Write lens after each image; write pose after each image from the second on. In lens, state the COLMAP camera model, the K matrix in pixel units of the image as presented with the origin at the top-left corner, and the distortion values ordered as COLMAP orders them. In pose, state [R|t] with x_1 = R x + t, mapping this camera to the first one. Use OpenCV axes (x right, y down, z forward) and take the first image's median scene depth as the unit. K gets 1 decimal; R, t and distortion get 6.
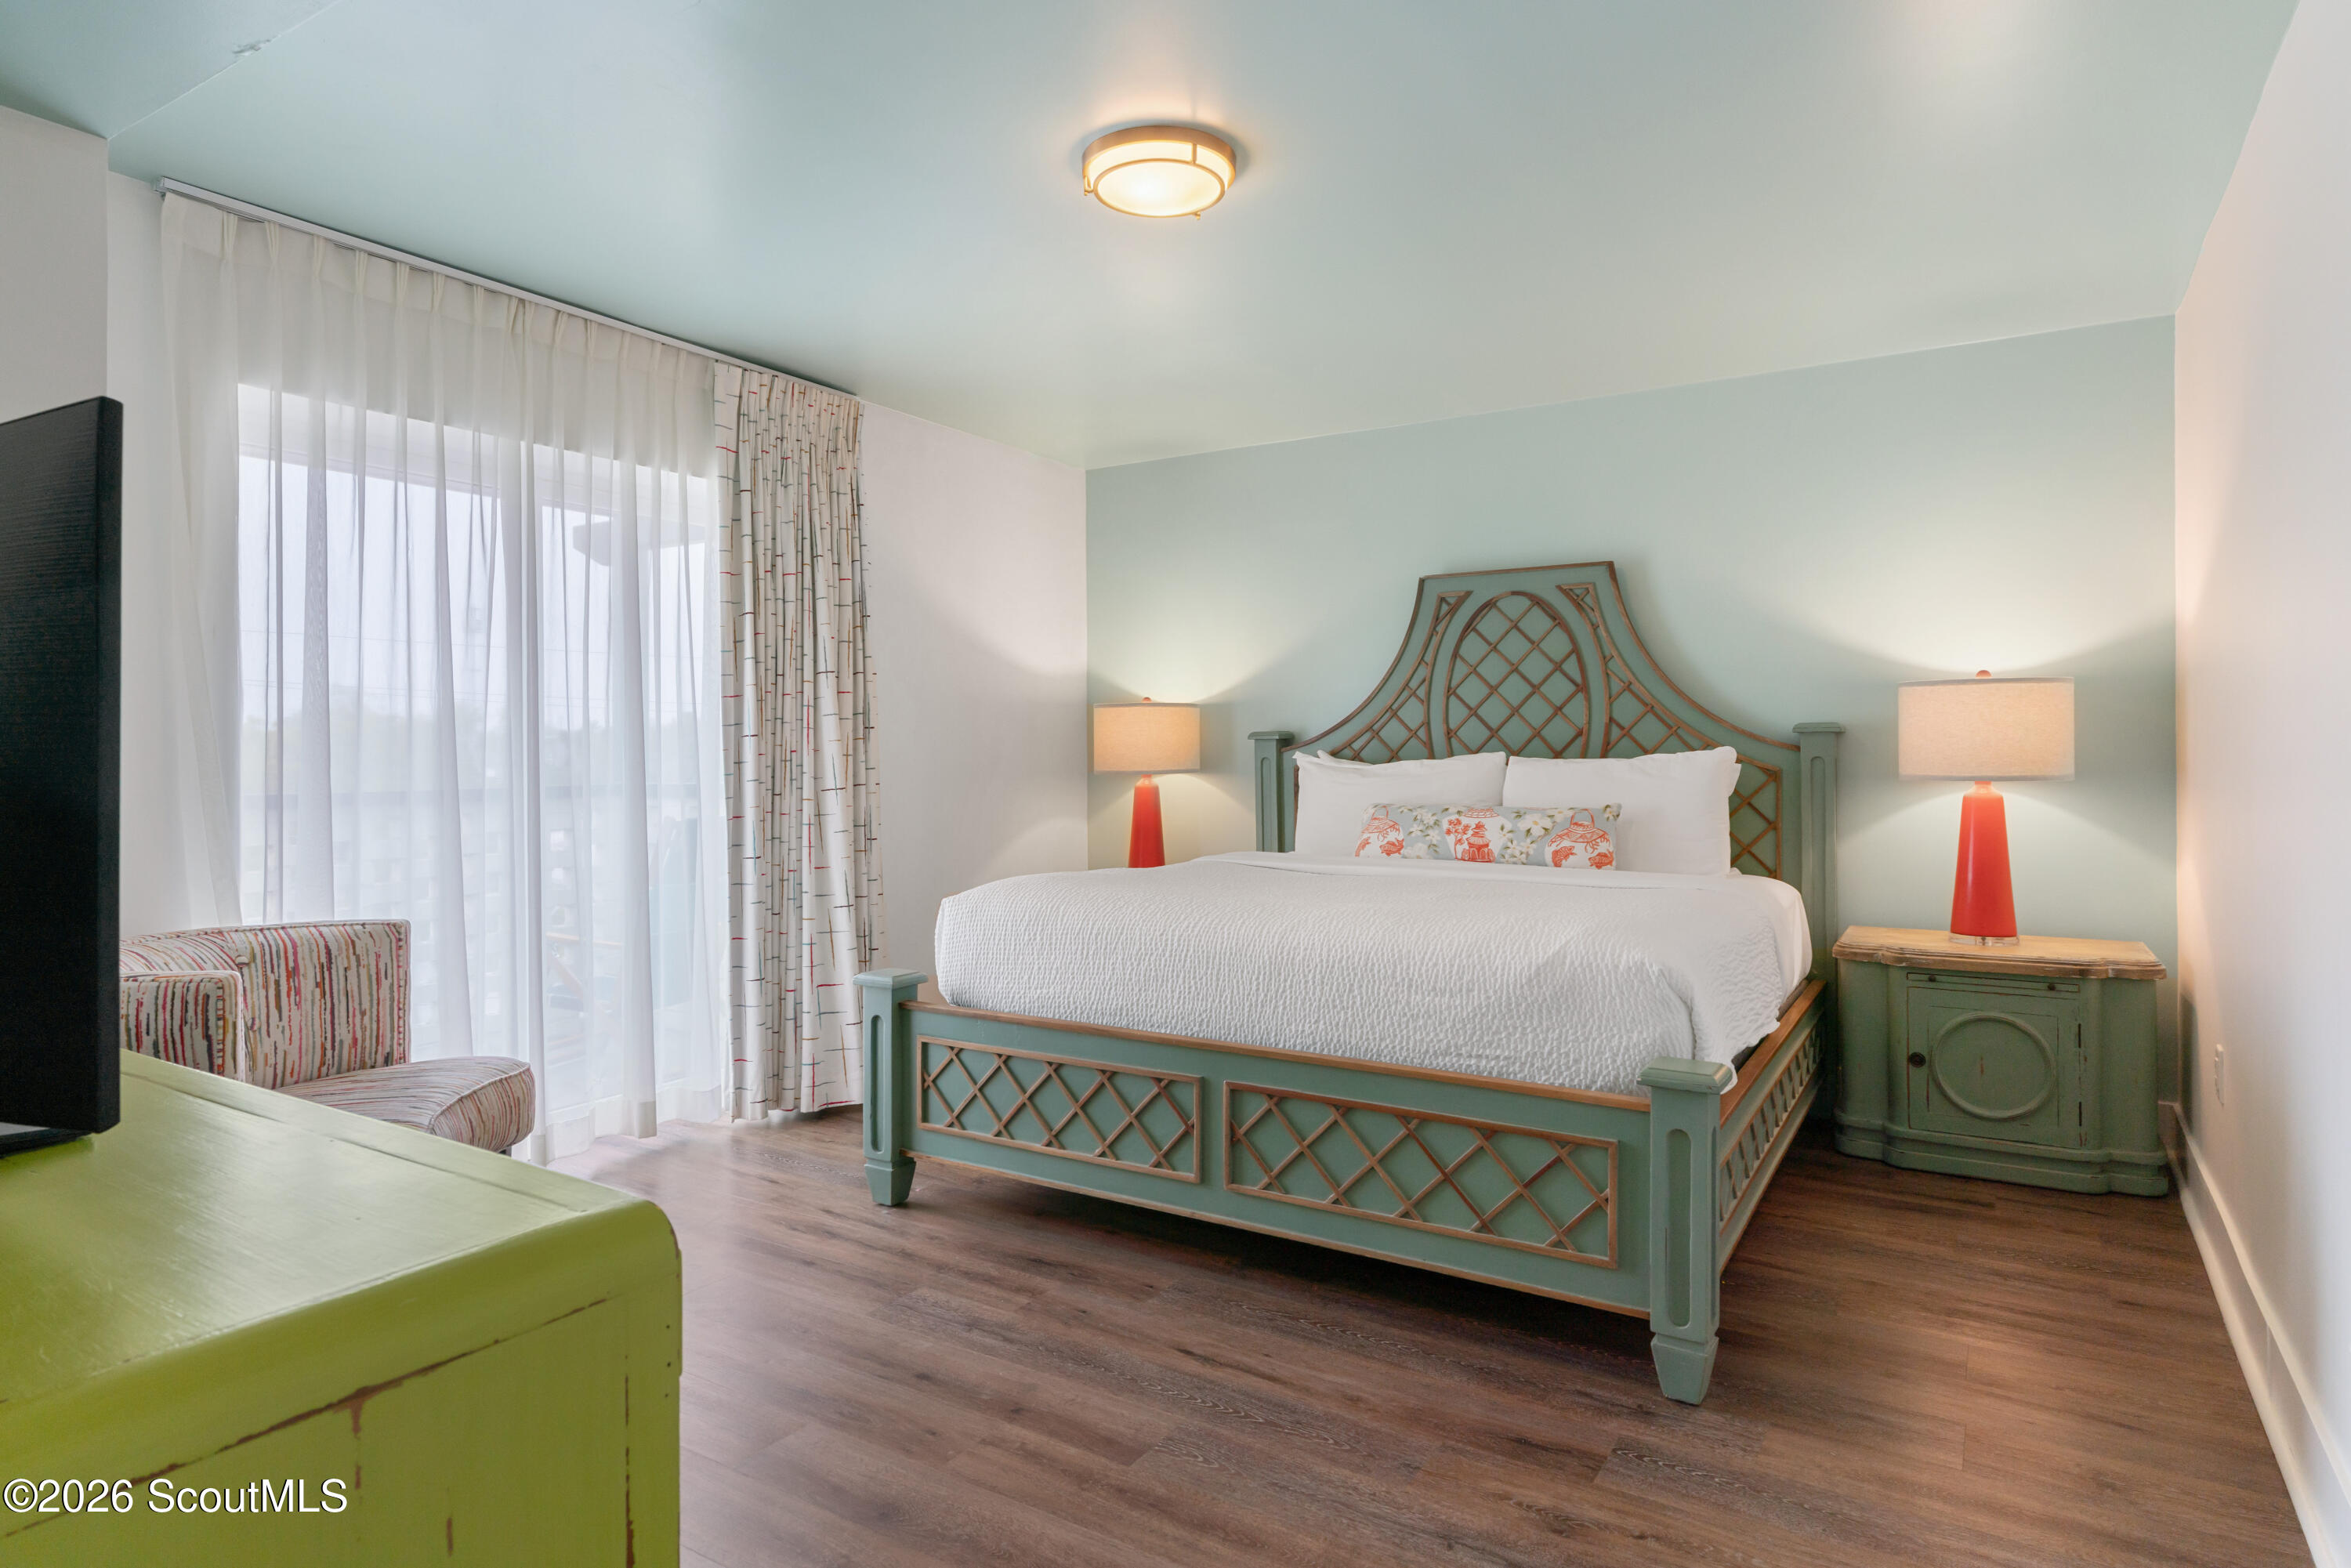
lens RADIAL K [[1344.5, 0, 1178.5], [0, 1344.5, 786.3], [0, 0, 1]] dist [-0.005540, 0.003144]
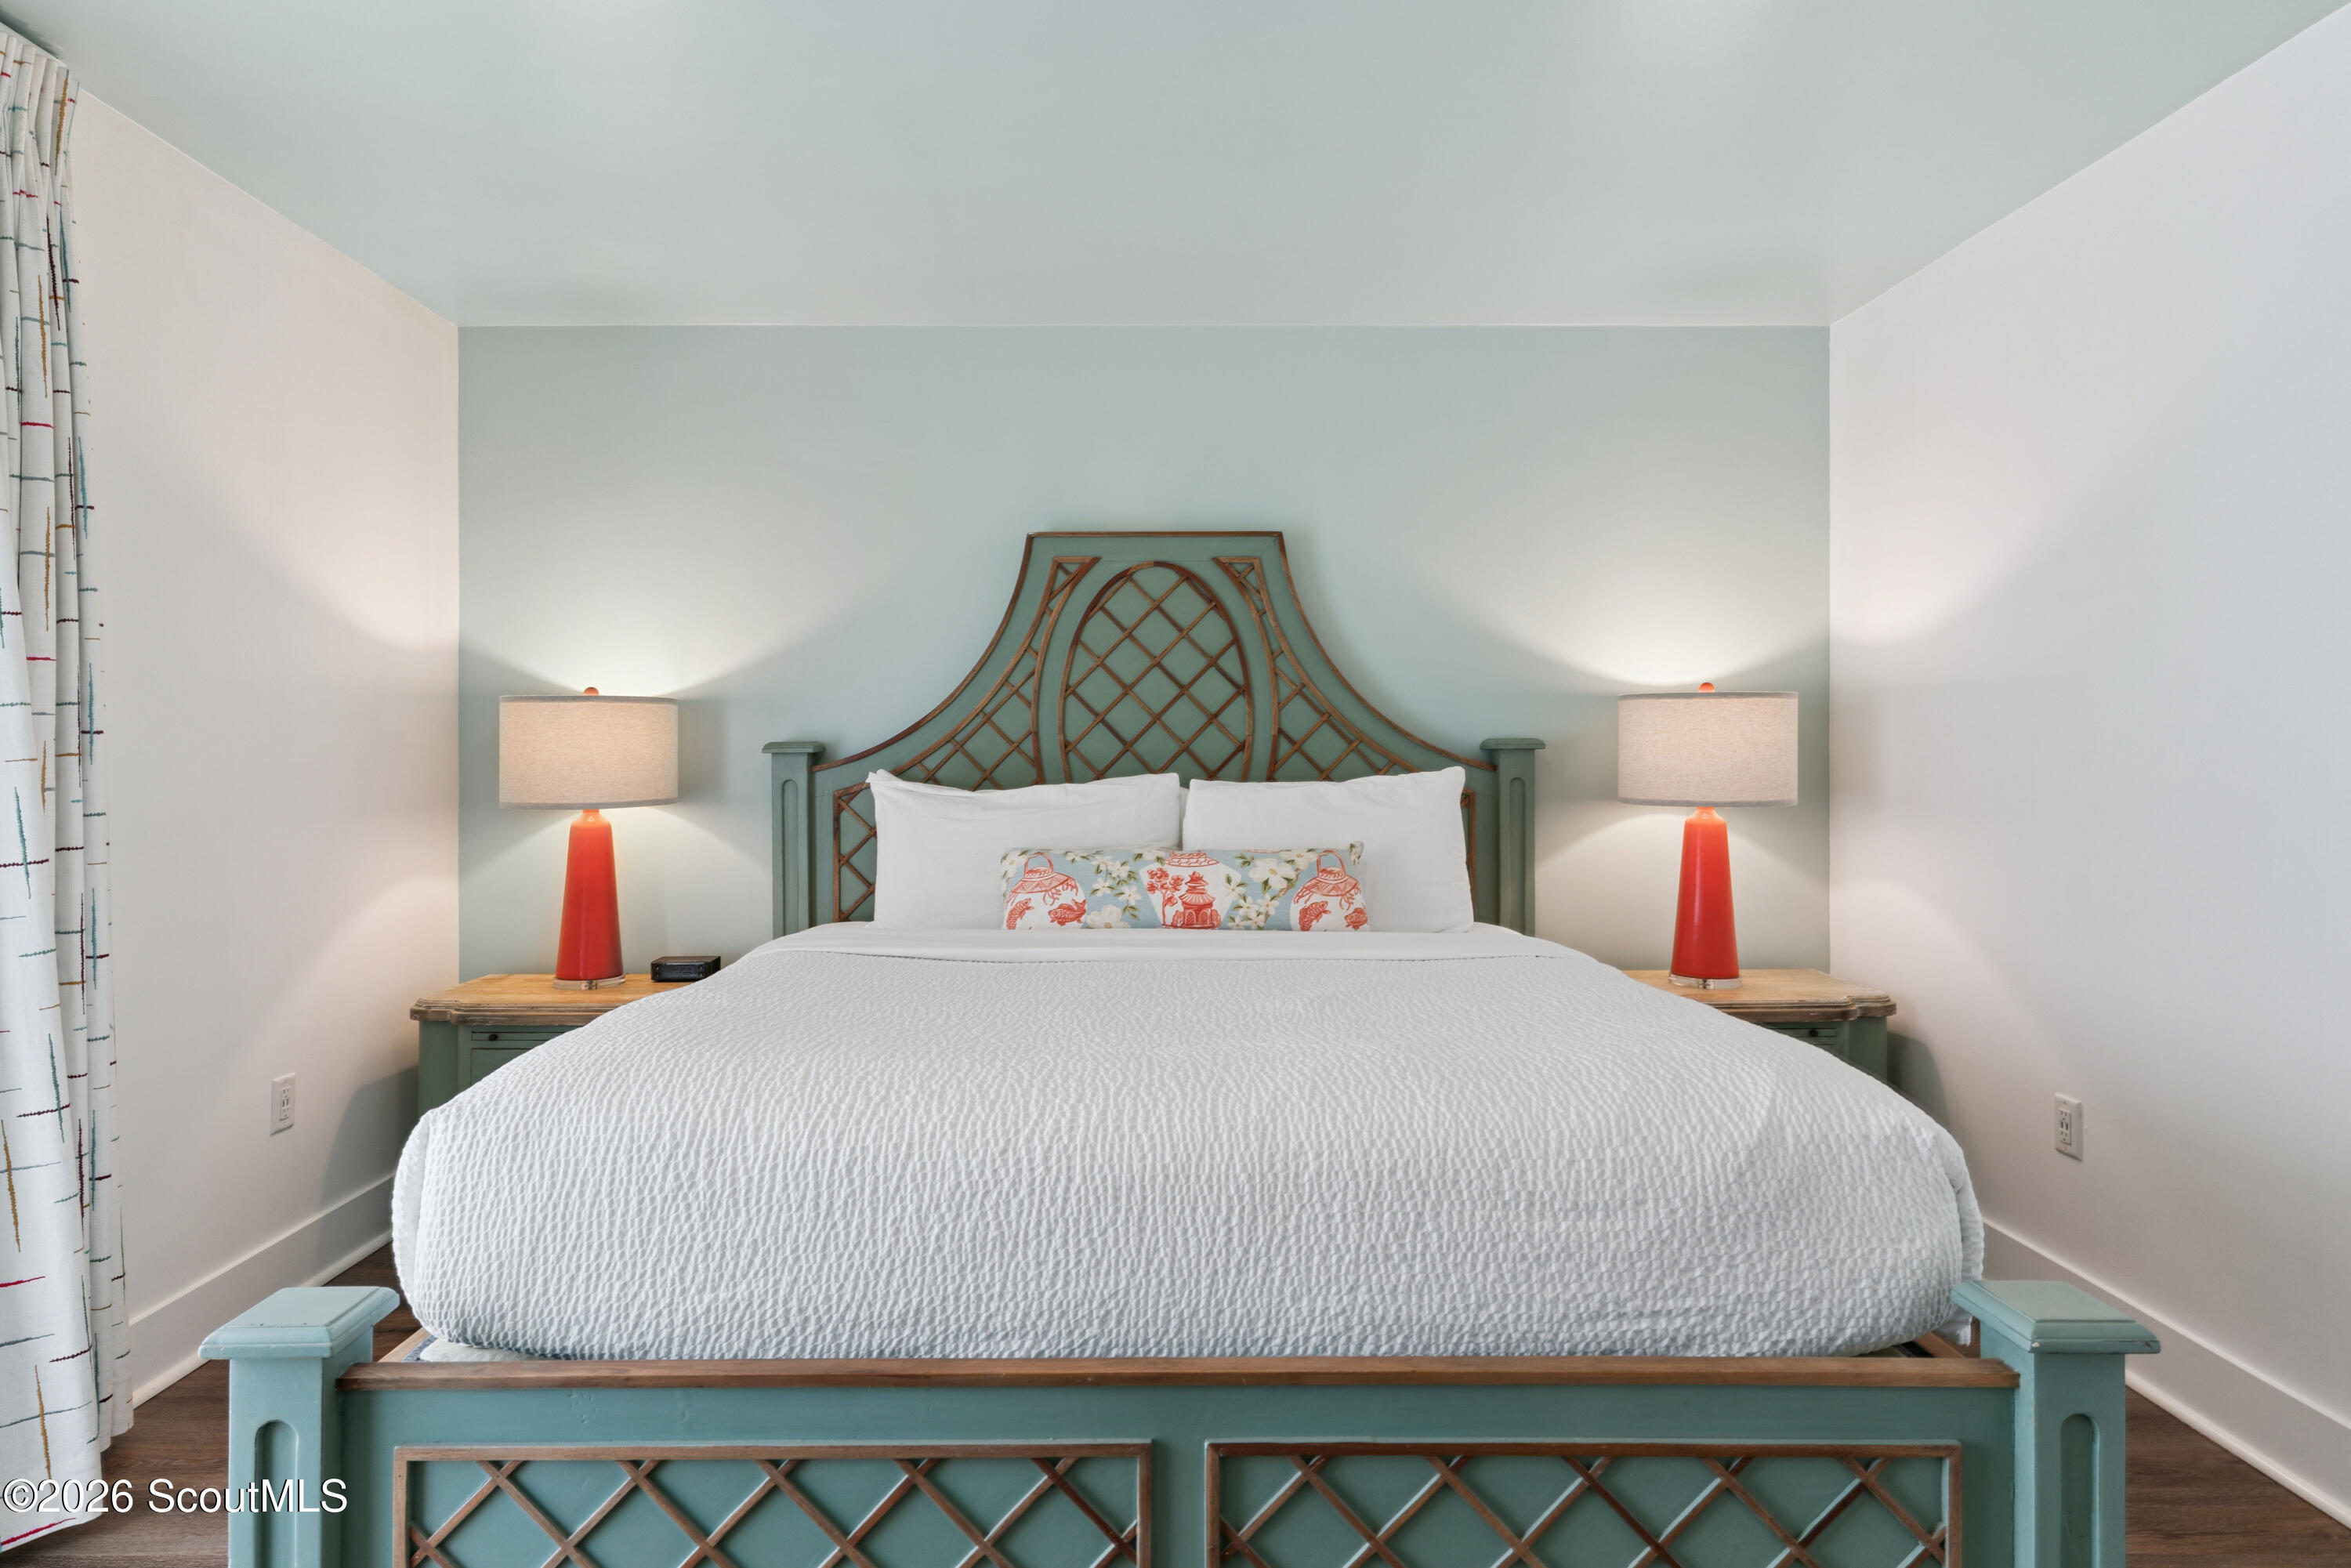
lens RADIAL K [[1344.5, 0, 1172.2], [0, 1344.5, 762.5], [0, 0, 1]] dist [-0.005540, 0.003144]
pose [[0.842467, -0.001926, 0.538744, -0.171183], [0.012523, 0.999793, -0.016008, -0.020580], [-0.538602, 0.020233, 0.842318, 0.393489]]
